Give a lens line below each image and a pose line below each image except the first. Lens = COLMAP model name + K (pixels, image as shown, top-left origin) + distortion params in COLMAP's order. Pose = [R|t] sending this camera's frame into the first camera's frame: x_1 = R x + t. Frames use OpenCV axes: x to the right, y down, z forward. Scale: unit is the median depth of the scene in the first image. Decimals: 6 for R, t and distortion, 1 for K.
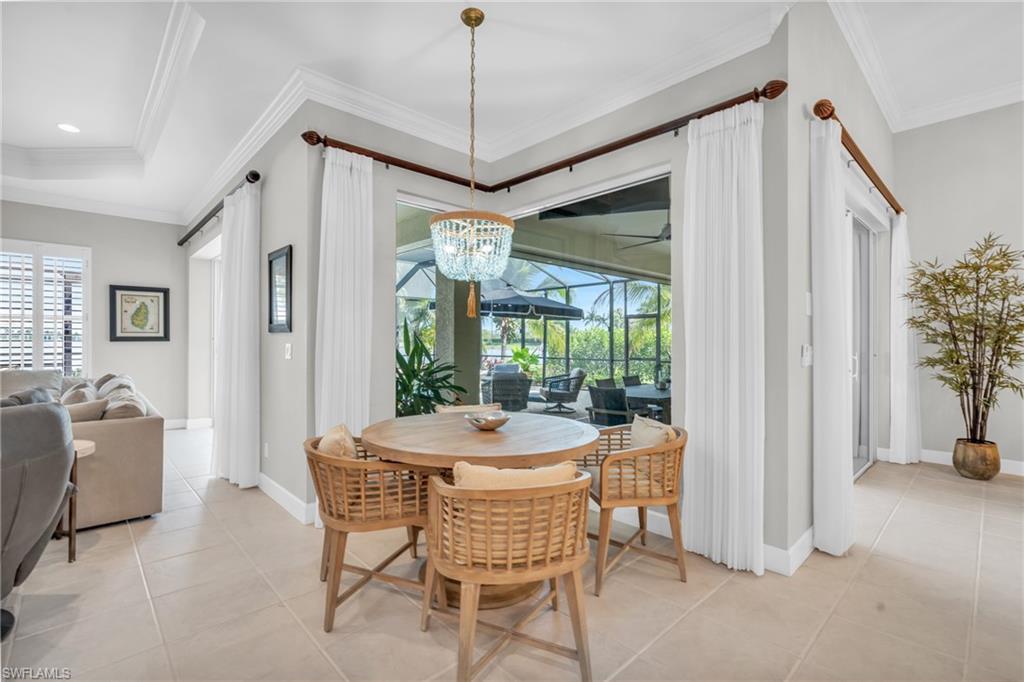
lens RADIAL K [[464.8, 0, 507.8], [0, 464.8, 343.0], [0, 0, 1]] dist [-0.001396, -0.000501]
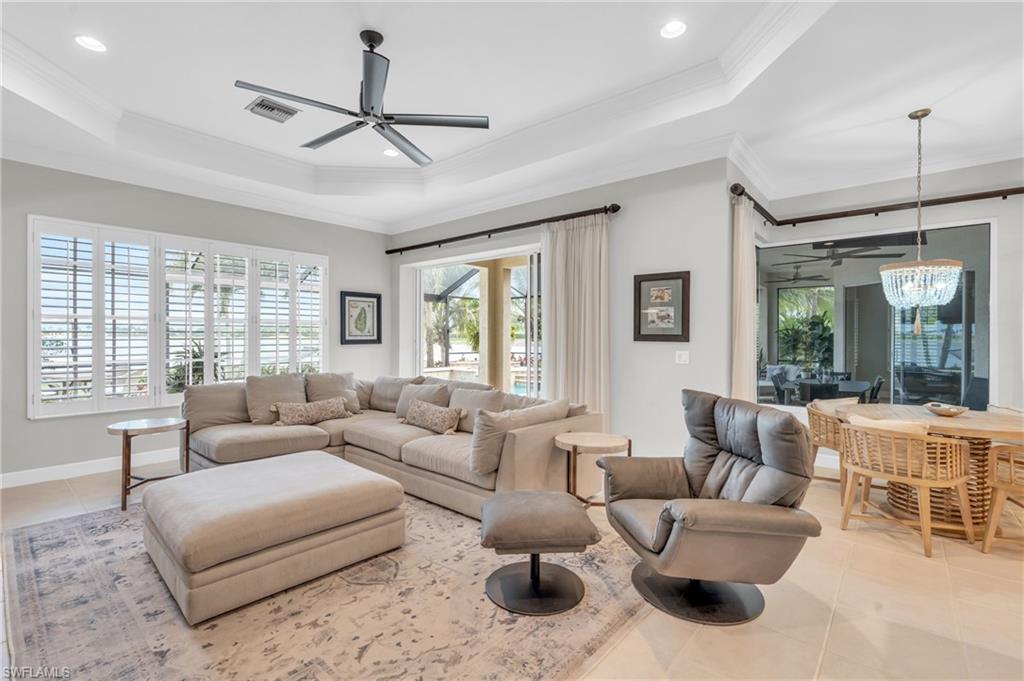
lens RADIAL K [[462.9, 0, 502.9], [0, 462.9, 334.1], [0, 0, 1]] dist [0.000451, 0.000158]
pose [[0.996538, 0.007890, 0.082760, -0.571101], [-0.007627, 0.999965, -0.003490, -0.025976], [-0.082785, 0.002847, 0.996563, -0.083850]]
